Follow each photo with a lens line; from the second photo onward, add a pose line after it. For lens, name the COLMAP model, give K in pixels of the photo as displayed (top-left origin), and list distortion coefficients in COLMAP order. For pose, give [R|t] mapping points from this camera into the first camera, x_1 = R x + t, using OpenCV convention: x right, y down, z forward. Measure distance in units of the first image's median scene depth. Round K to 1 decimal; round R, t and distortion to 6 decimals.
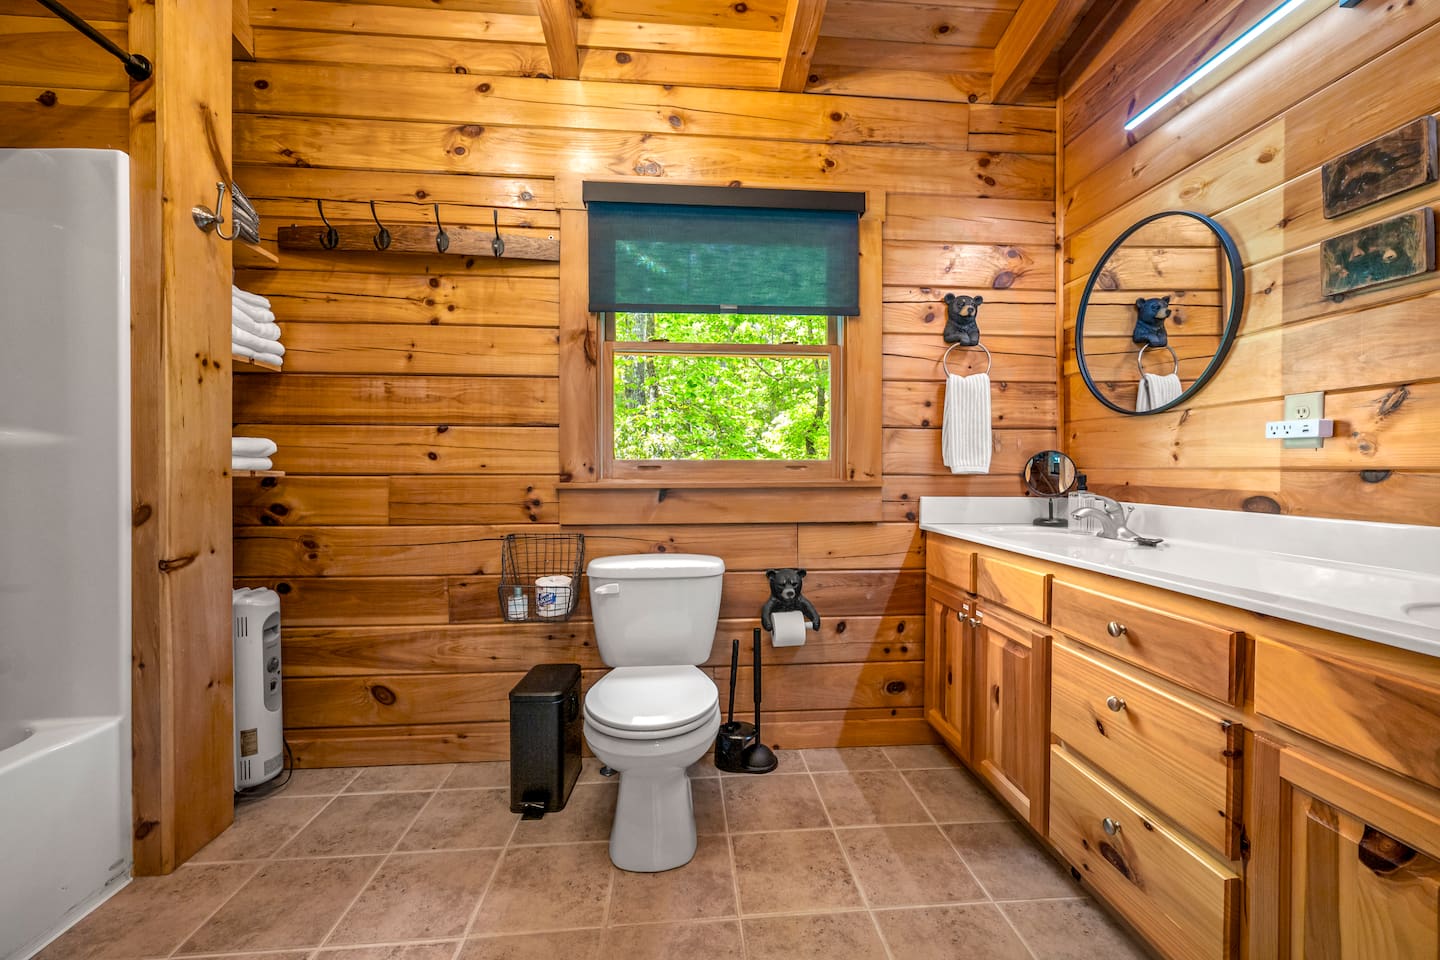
lens RADIAL K [[571.6, 0, 725.2], [0, 571.6, 482.5], [0, 0, 1]] dist [0.000045, -0.000249]
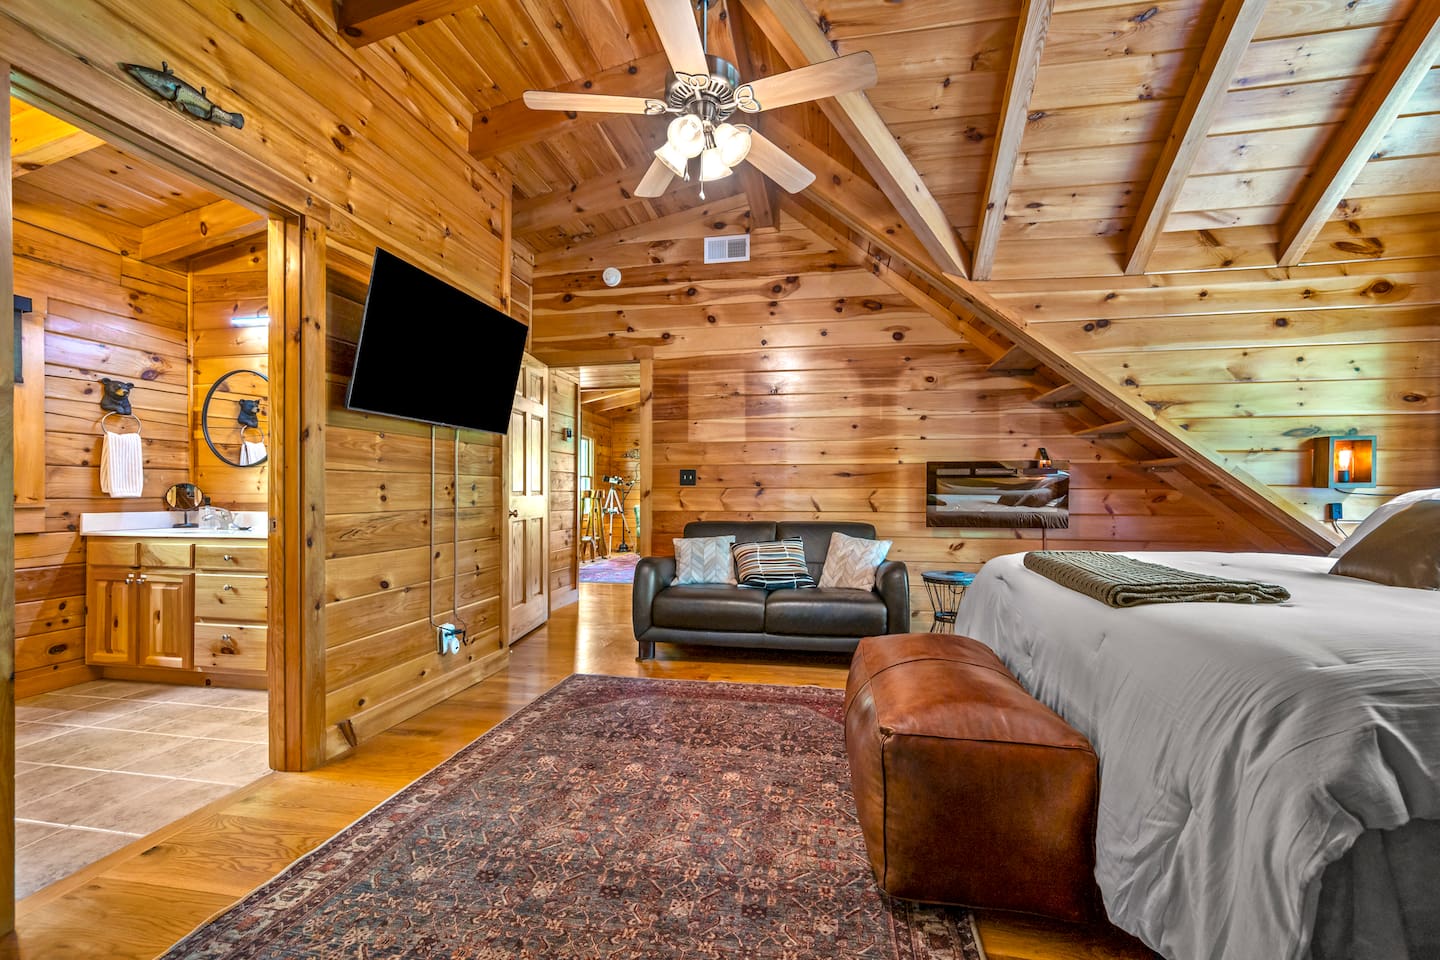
lens RADIAL K [[571.6, 0, 725.2], [0, 571.6, 482.5], [0, 0, 1]] dist [0.000045, -0.000249]
pose [[0.254052, 0.015445, 0.967067, -0.648502], [0.023904, 0.999467, -0.022242, 0.017578], [-0.966895, 0.028768, 0.253547, -0.955838]]
